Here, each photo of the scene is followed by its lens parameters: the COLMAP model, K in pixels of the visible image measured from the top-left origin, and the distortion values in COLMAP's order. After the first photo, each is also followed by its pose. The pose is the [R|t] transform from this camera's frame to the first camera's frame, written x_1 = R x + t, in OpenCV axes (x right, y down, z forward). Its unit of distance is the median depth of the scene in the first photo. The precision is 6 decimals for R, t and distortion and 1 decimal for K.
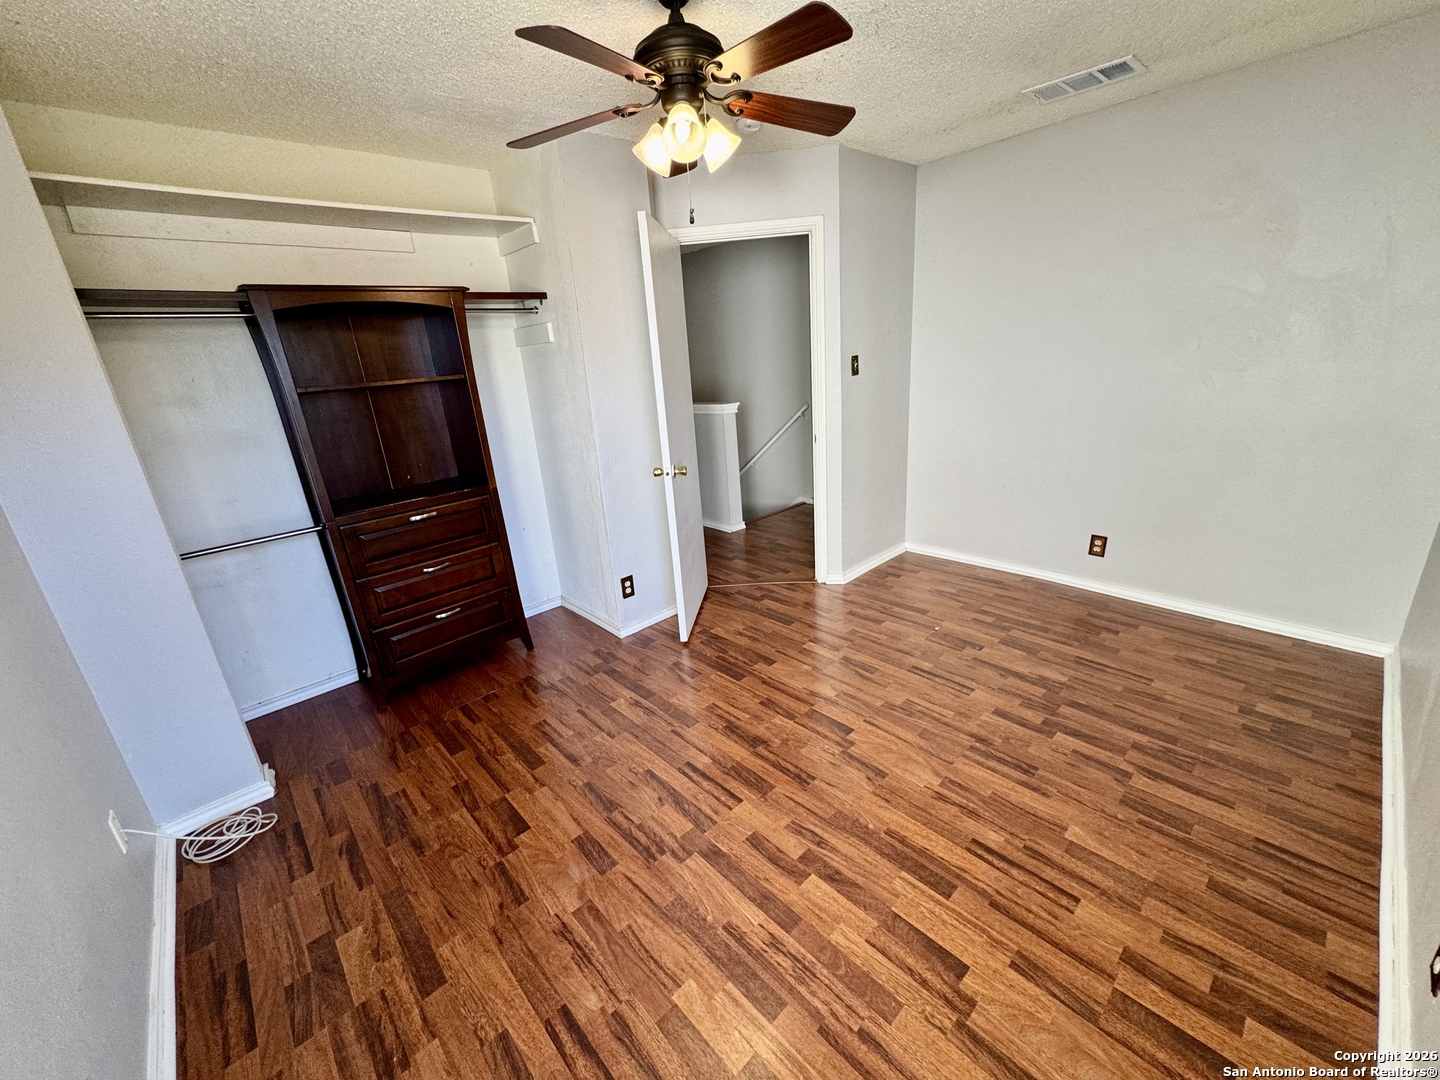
lens RADIAL K [[572.8, 0, 720.2], [0, 572.8, 533.4], [0, 0, 1]] dist [-0.002047, 0.000449]
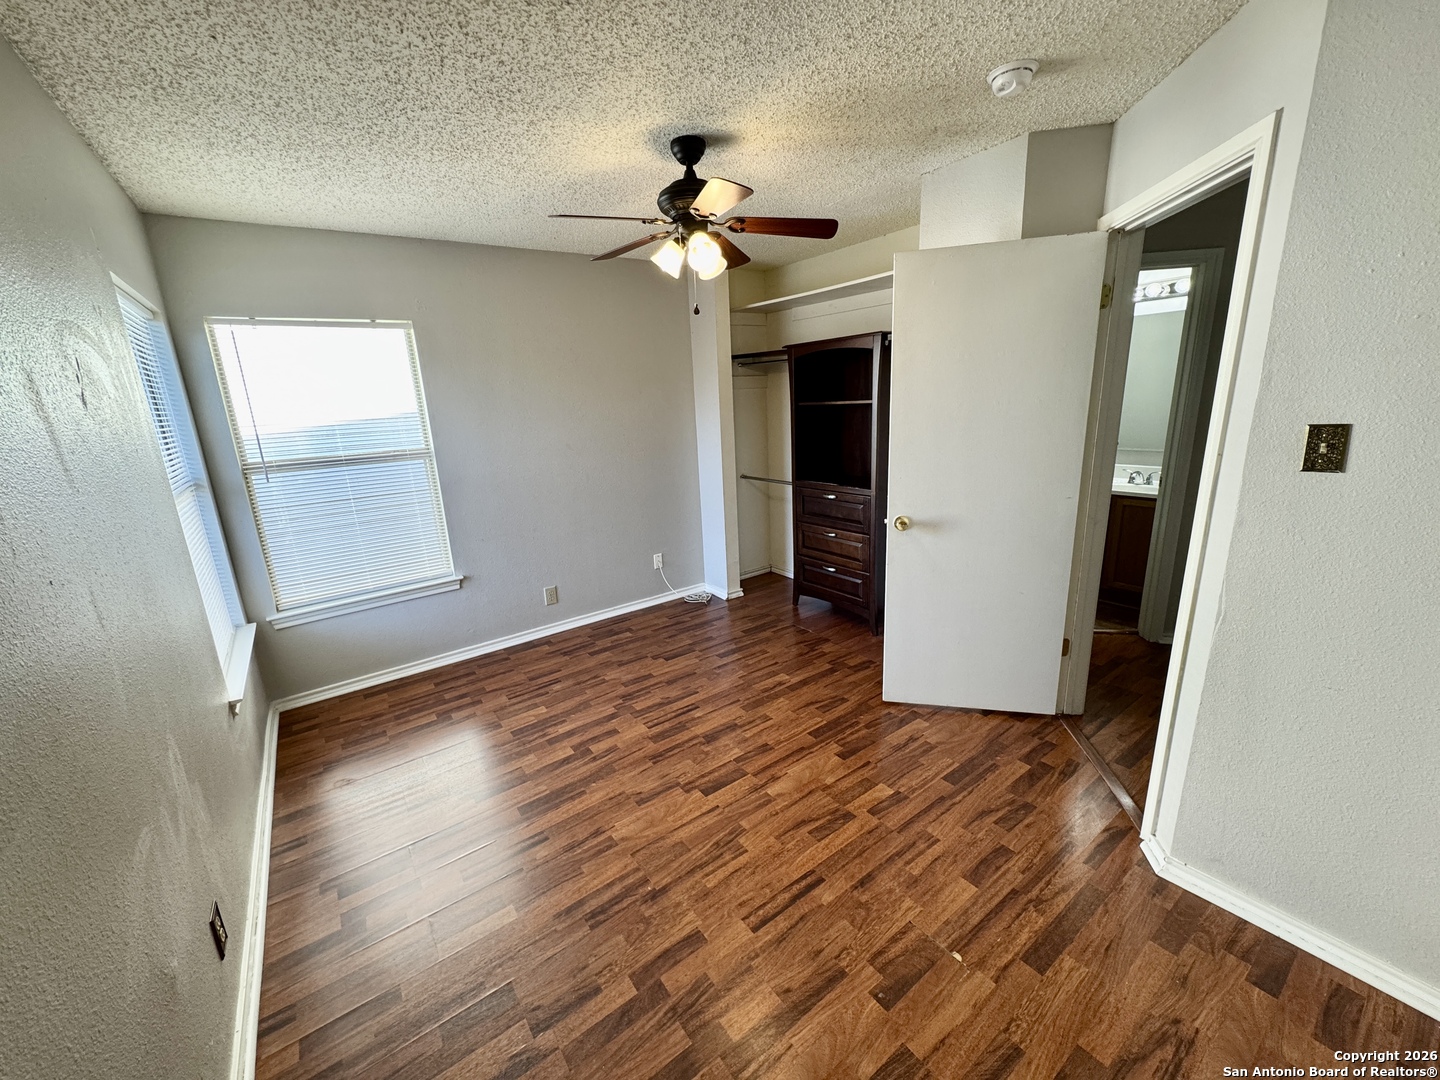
lens RADIAL K [[572.8, 0, 722.6], [0, 572.8, 542.5], [0, 0, 1]] dist [-0.002047, 0.000449]
pose [[-0.110293, 0.321655, -0.940411, 1.115118], [-0.249133, 0.907029, 0.339456, -0.432266], [0.962168, 0.271727, -0.019904, 1.019214]]
